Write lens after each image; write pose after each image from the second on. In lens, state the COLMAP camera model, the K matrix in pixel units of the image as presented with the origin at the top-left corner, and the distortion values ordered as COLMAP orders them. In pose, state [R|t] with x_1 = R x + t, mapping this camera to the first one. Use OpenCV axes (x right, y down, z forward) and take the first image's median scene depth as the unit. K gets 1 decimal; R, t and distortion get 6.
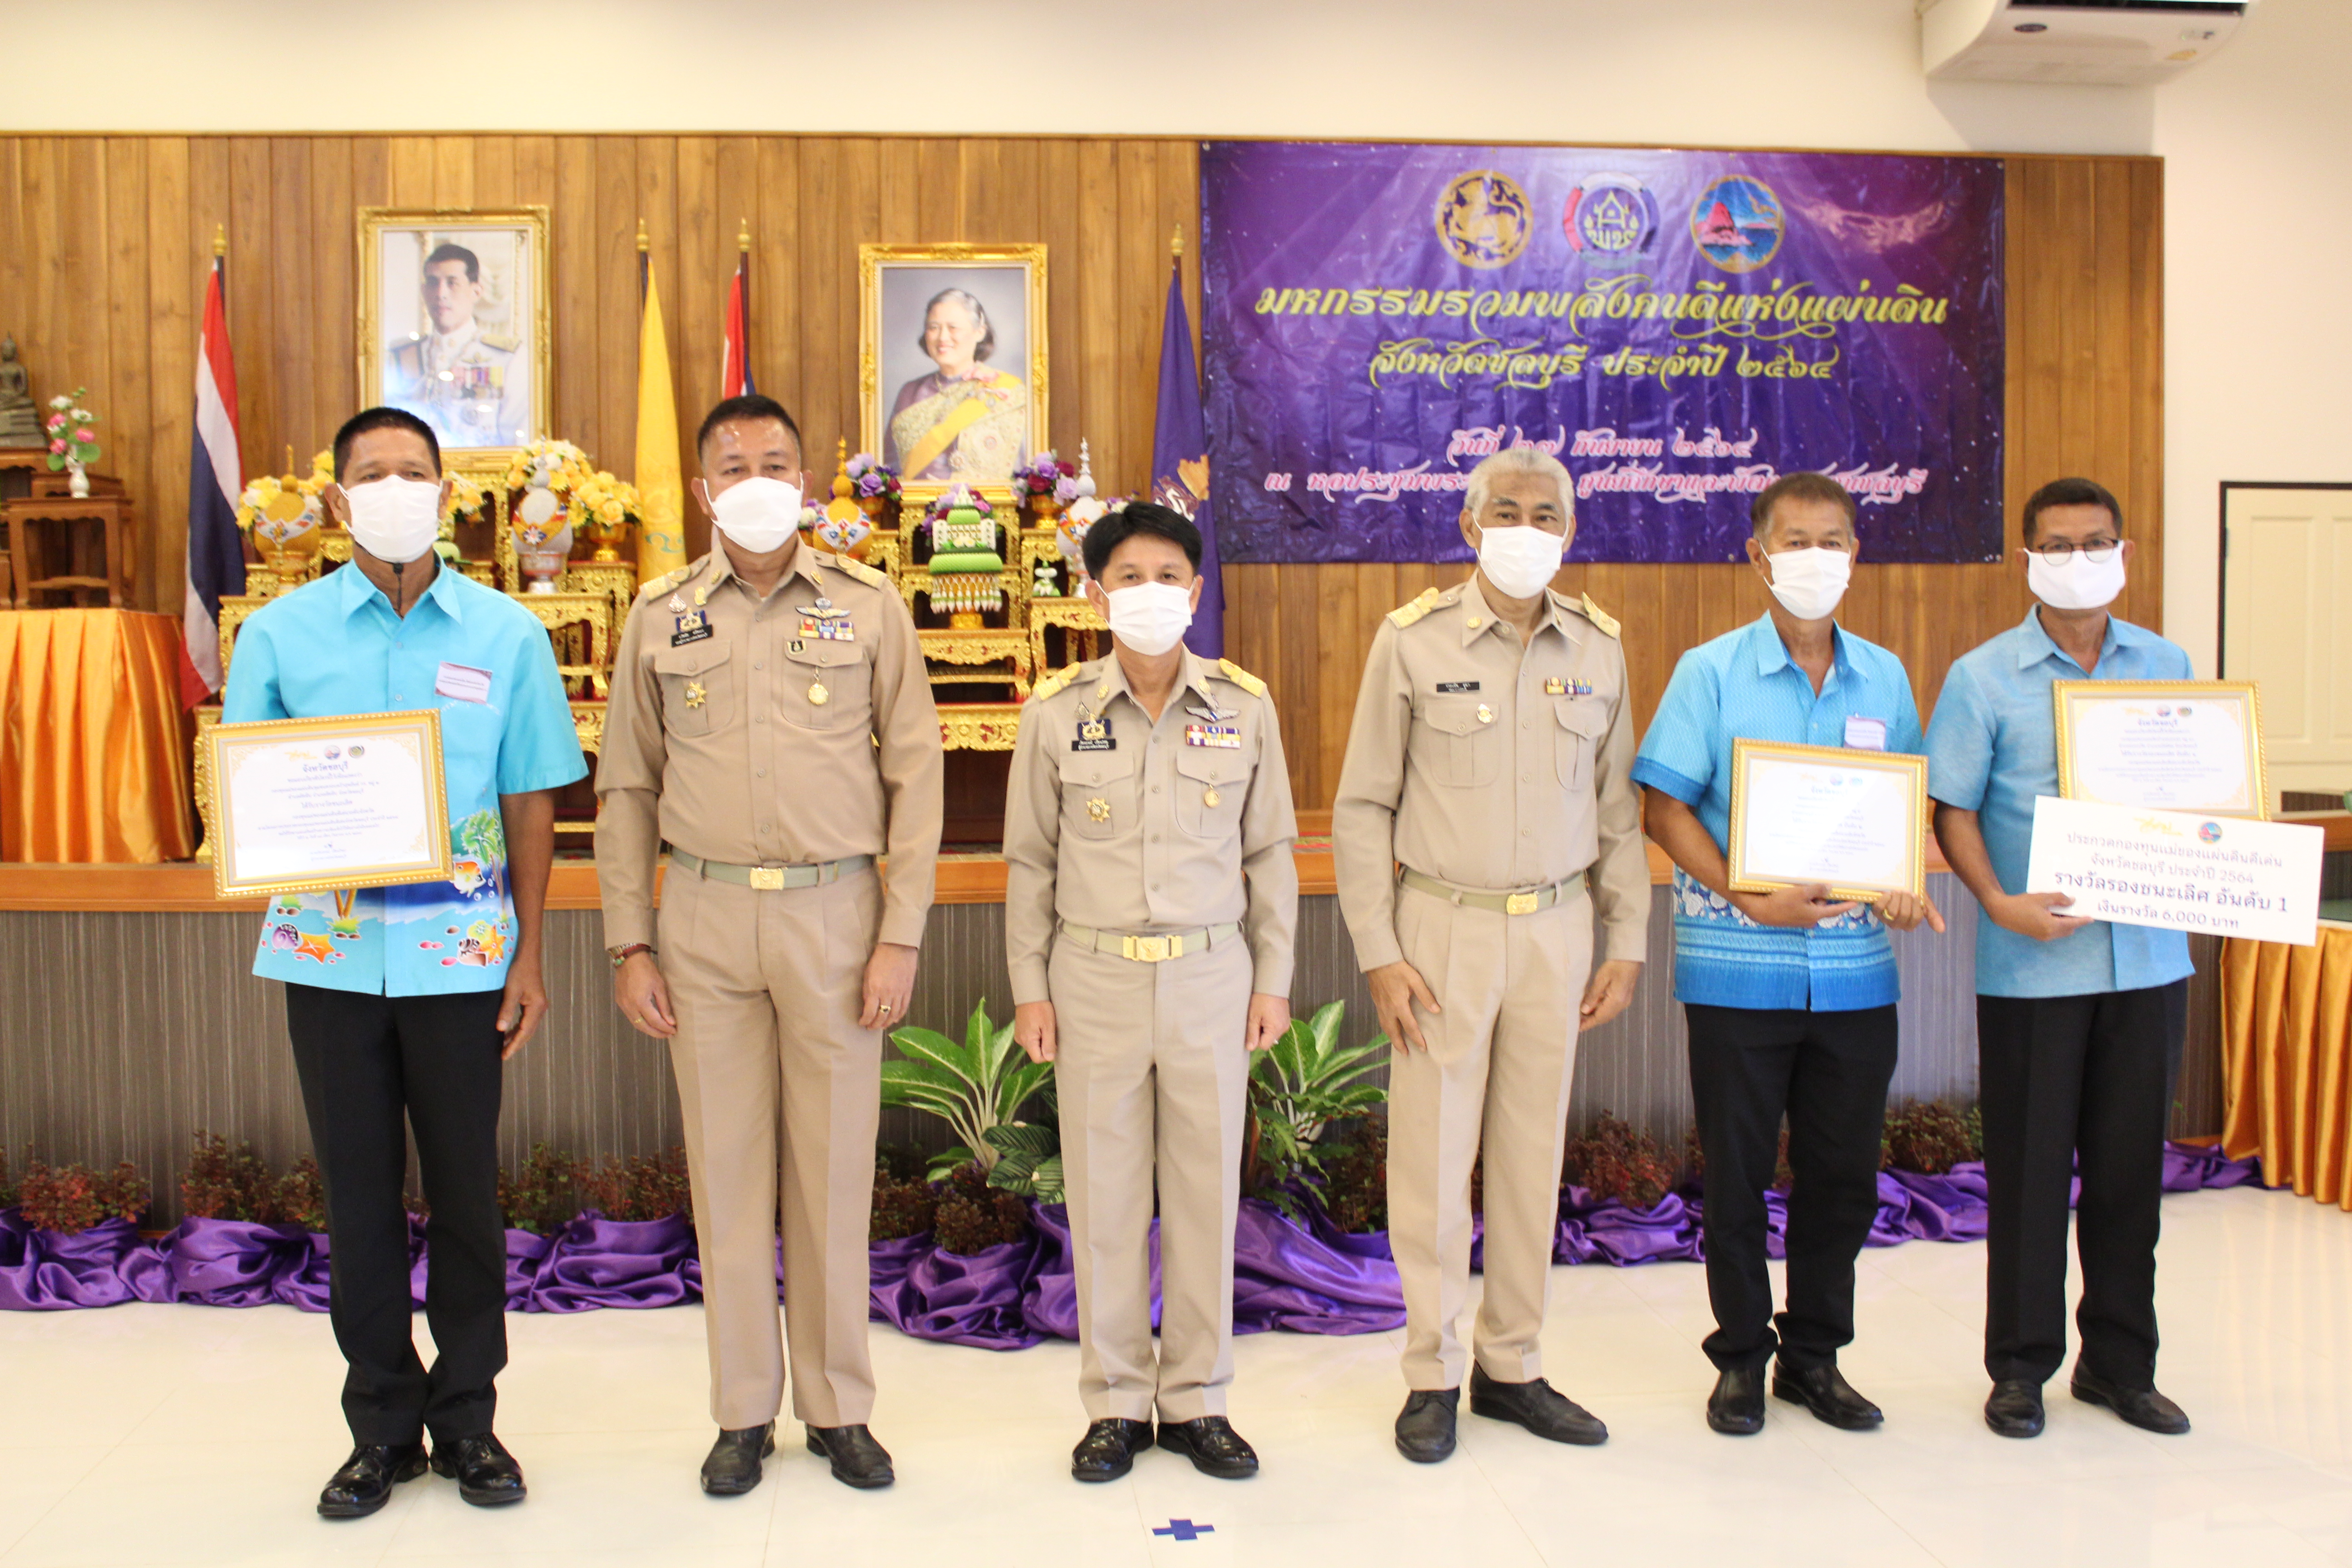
lens RADIAL K [[2410.7, 0, 1137.5], [0, 2410.7, 727.7], [0, 0, 1]] dist [-0.079972, 0.000000]
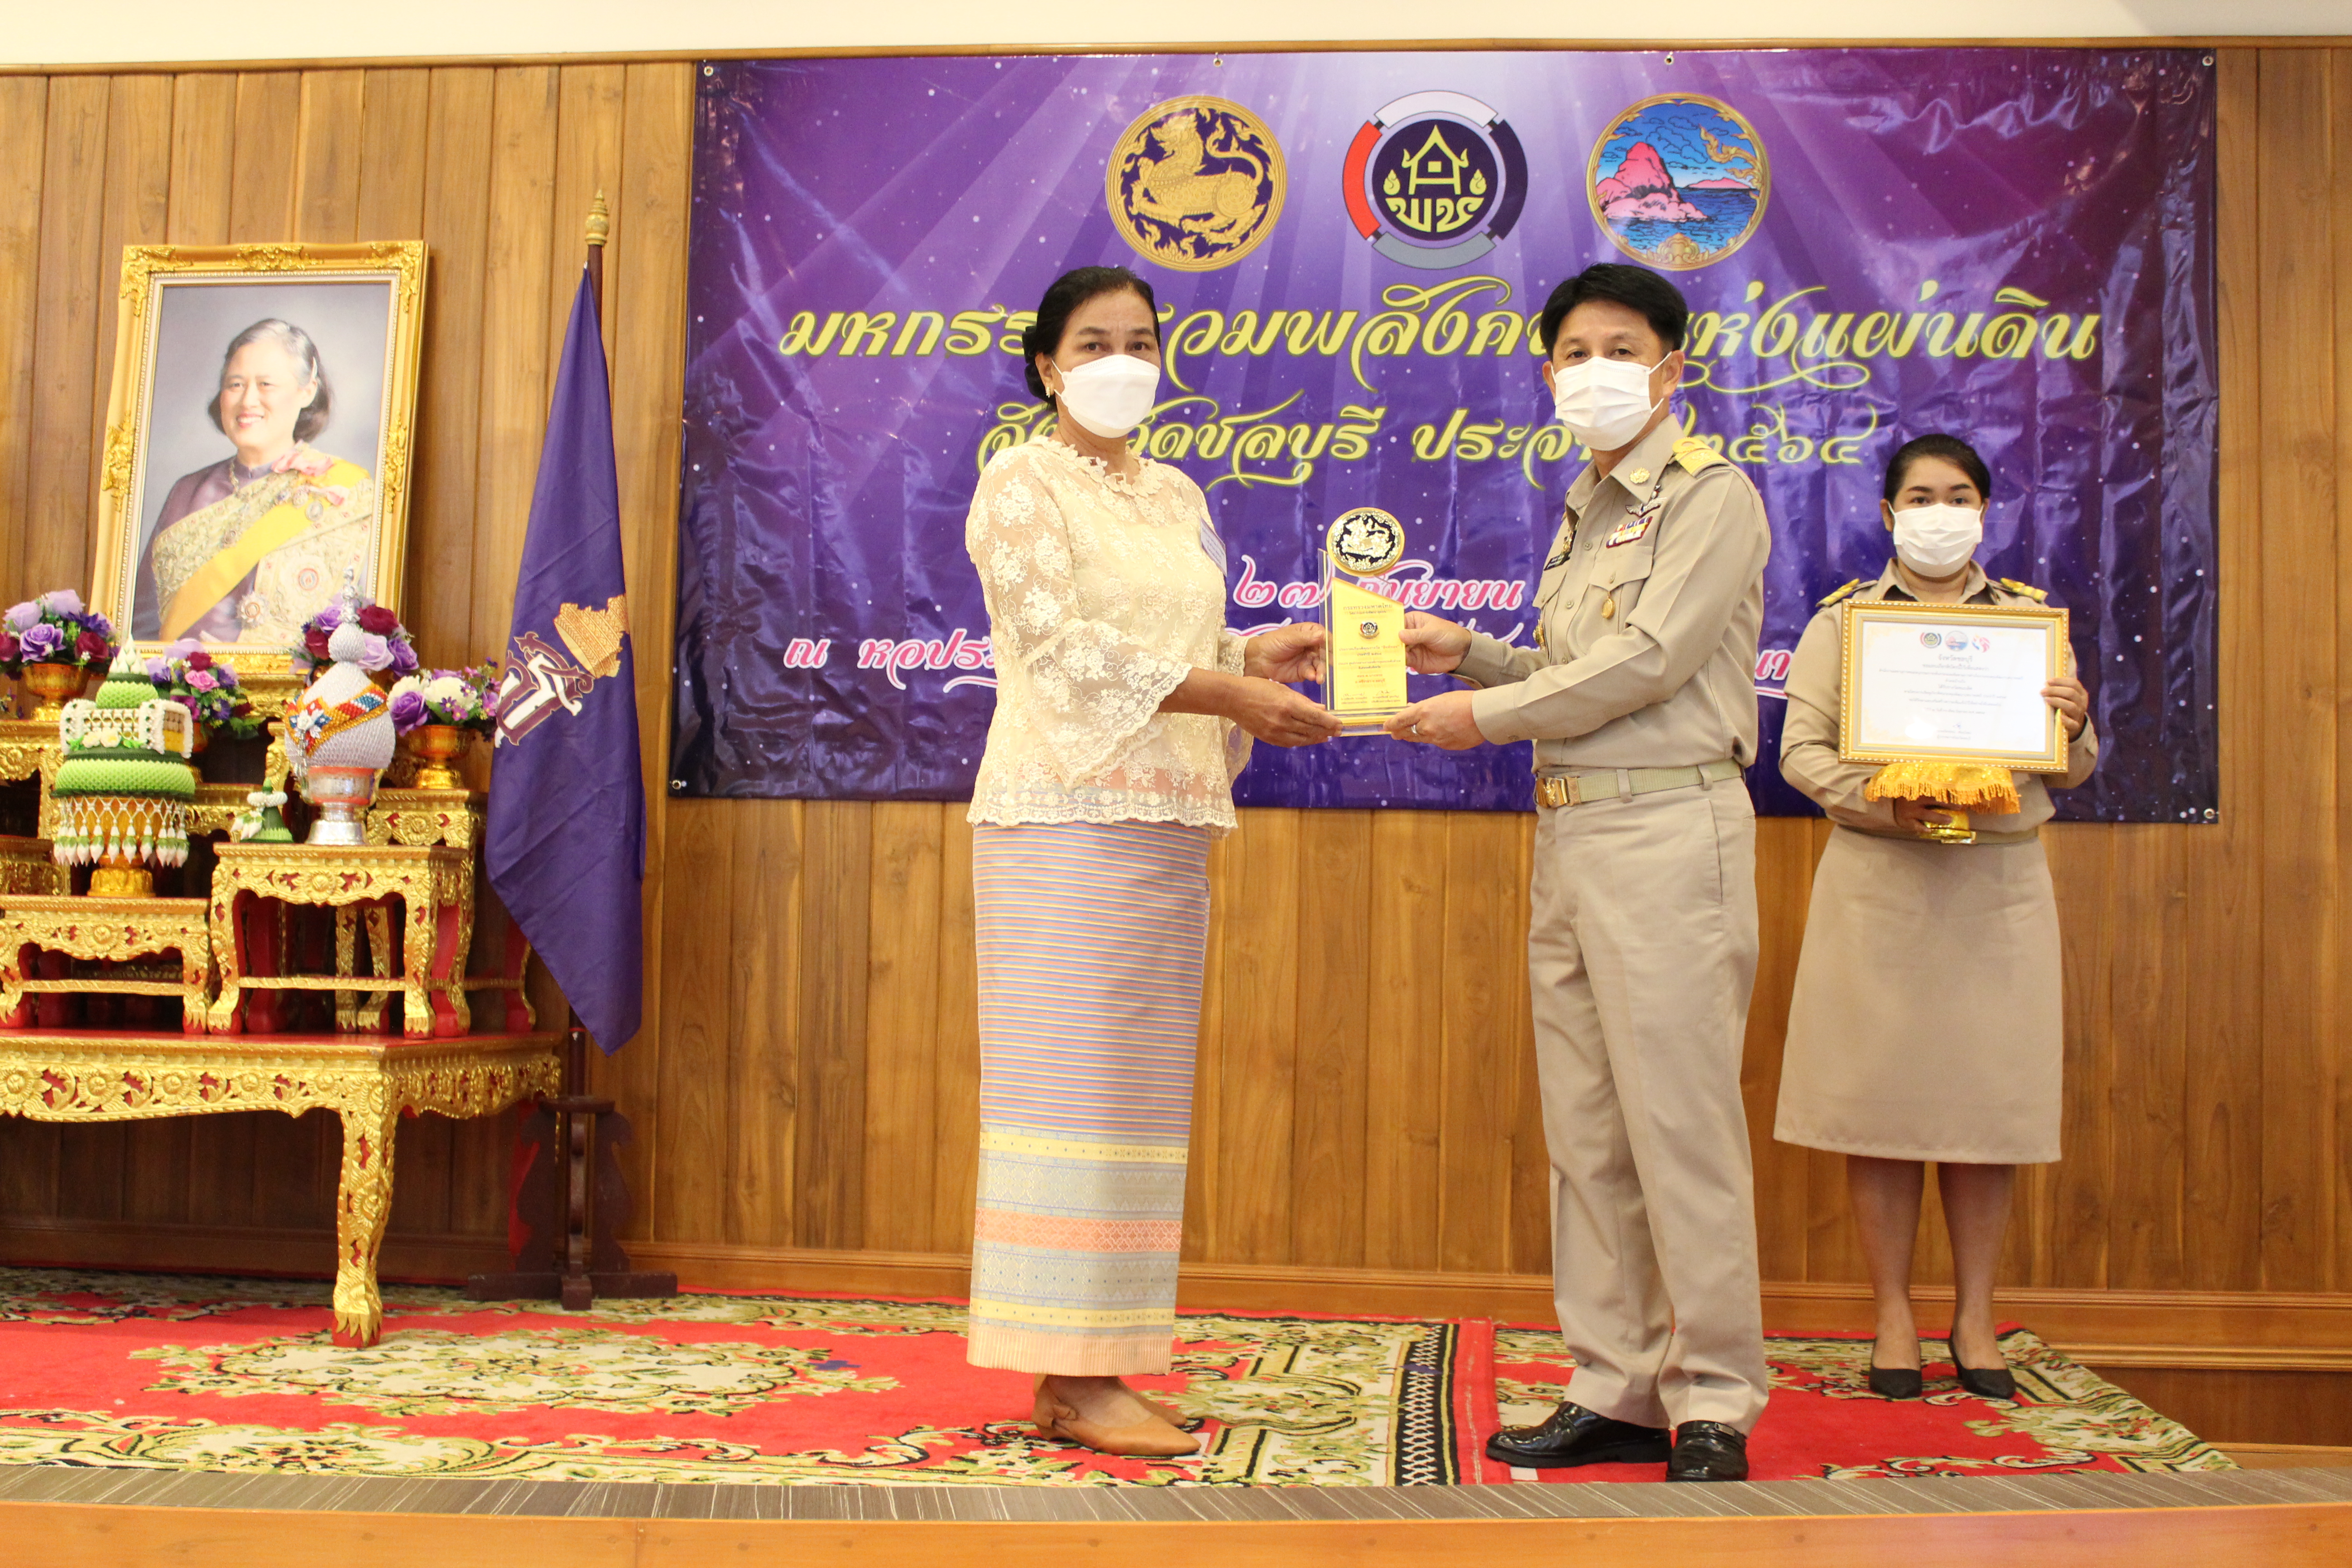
lens RADIAL K [[2920.5, 0, 1197.3], [0, 2920.5, 763.4], [0, 0, 1]] dist [-0.054641, 0.000000]
pose [[0.979448, 0.014893, -0.201147, 0.283201], [-0.035367, 0.994500, -0.098583, -0.013324], [0.198572, 0.103671, 0.974588, 0.362859]]
